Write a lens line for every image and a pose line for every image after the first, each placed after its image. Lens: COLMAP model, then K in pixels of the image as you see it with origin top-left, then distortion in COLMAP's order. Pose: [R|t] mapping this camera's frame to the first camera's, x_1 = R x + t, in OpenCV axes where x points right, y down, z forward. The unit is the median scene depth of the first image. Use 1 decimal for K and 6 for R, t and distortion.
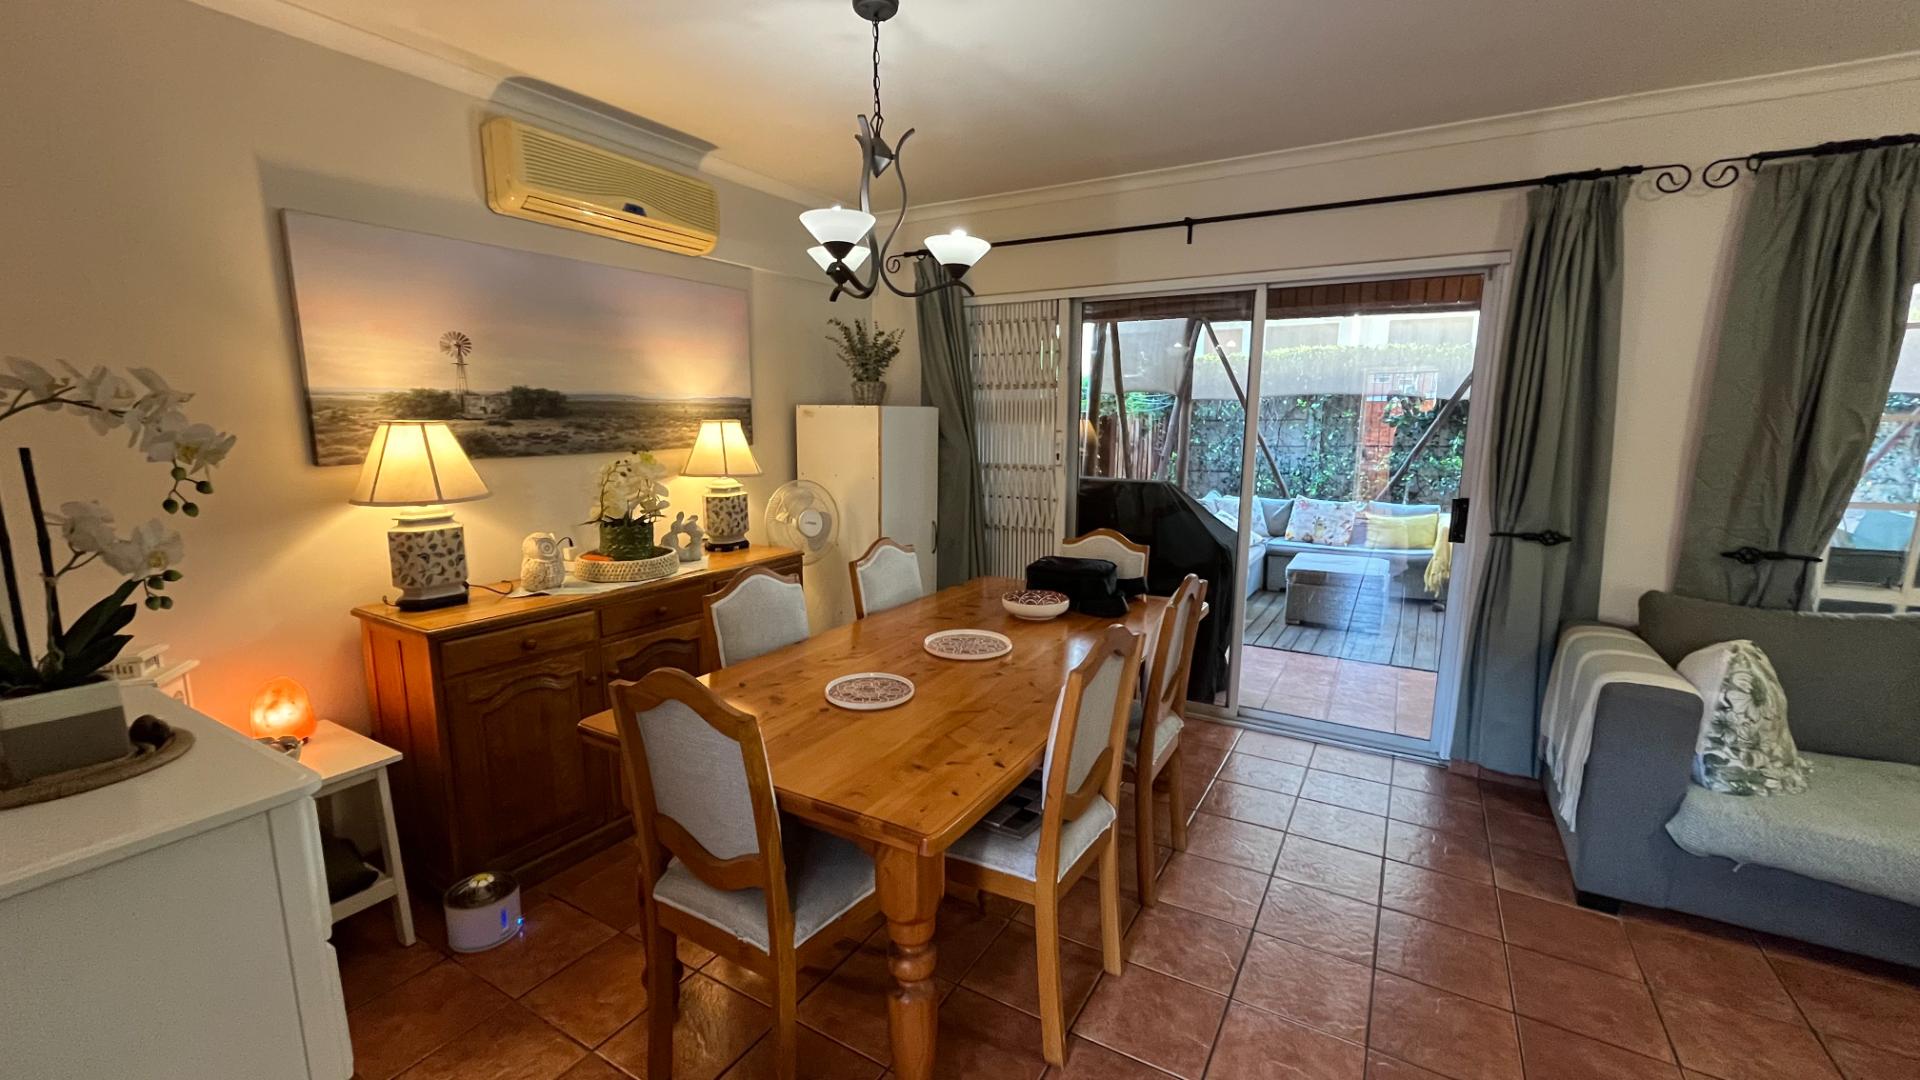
lens RADIAL K [[780.9, 0, 959.1], [0, 780.9, 546.6], [0, 0, 1]] dist [-0.001333, -0.000270]
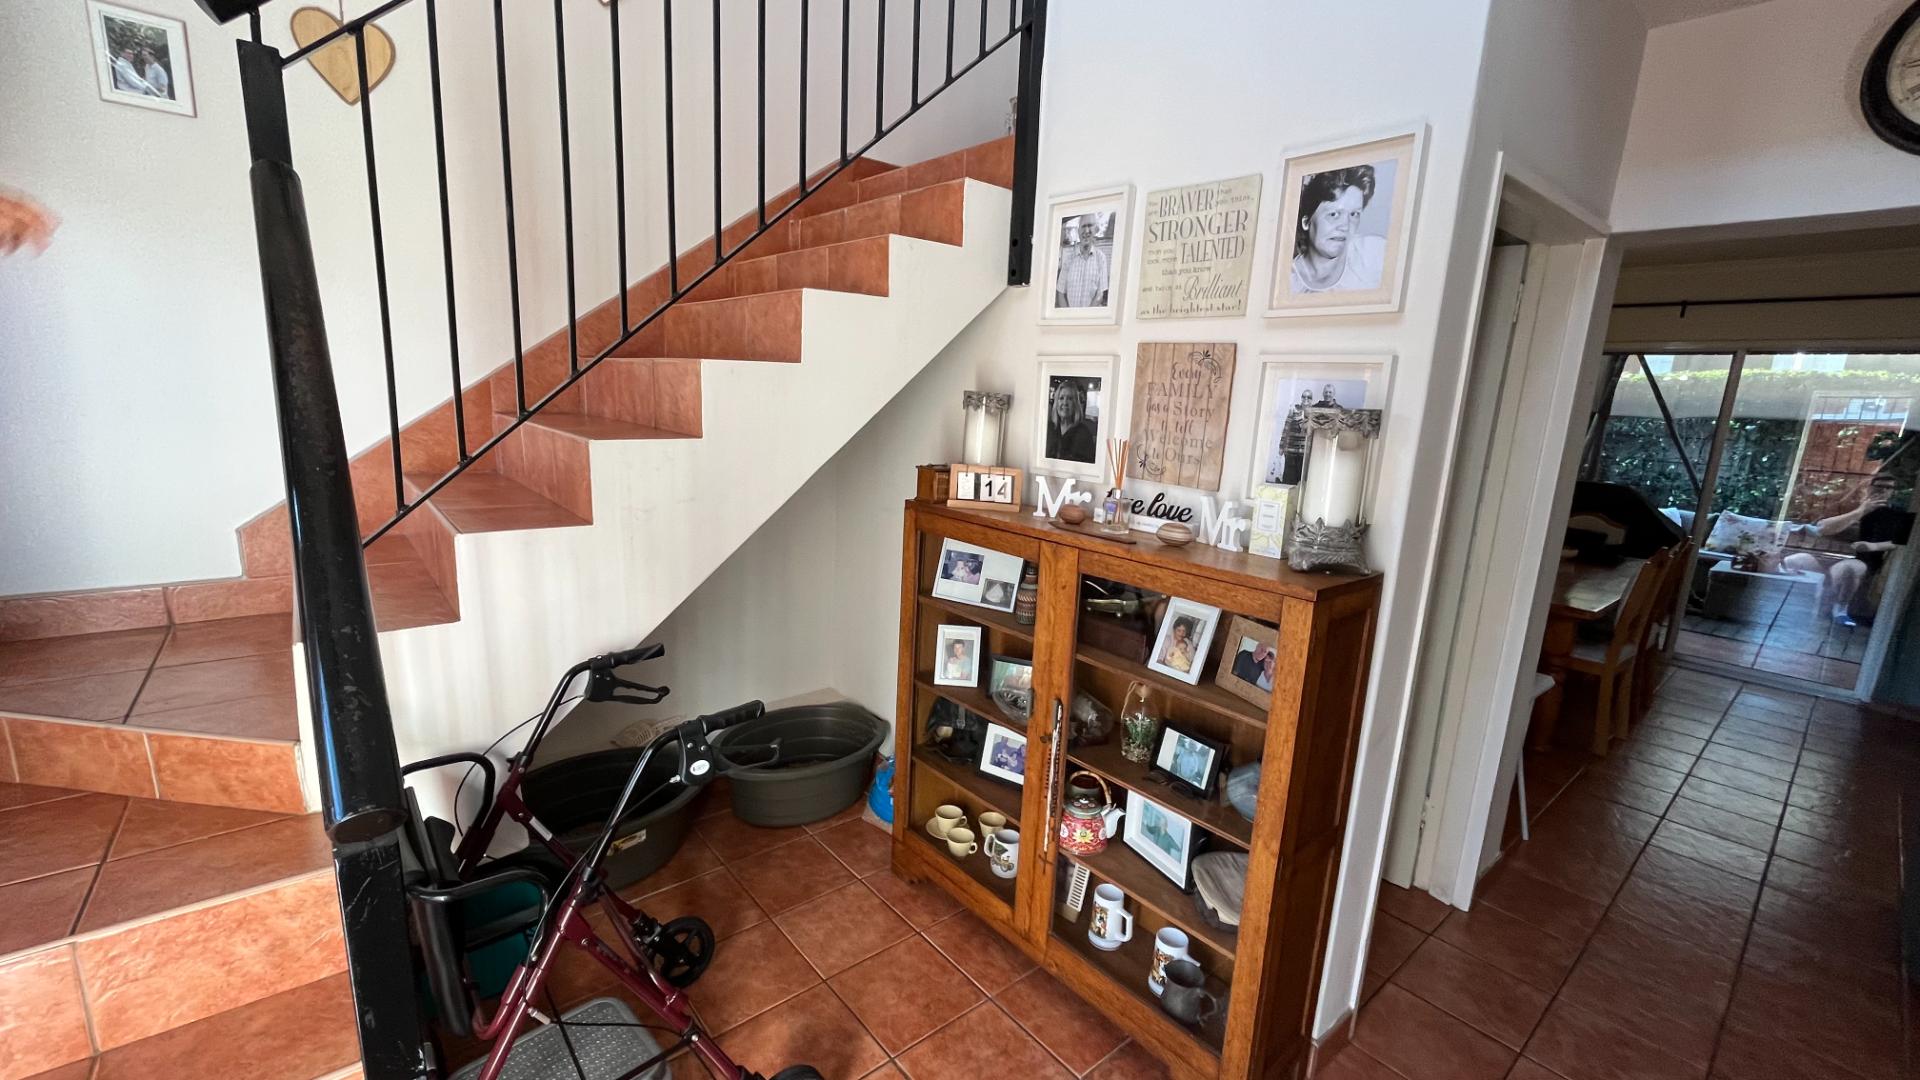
lens RADIAL K [[780.9, 0, 959.1], [0, 780.9, 546.6], [0, 0, 1]] dist [-0.001333, -0.000270]
pose [[0.941118, 0.112089, -0.318956, -0.202249], [-0.103820, 0.993672, 0.042866, 0.044938], [0.321743, -0.007228, 0.946800, -0.349619]]
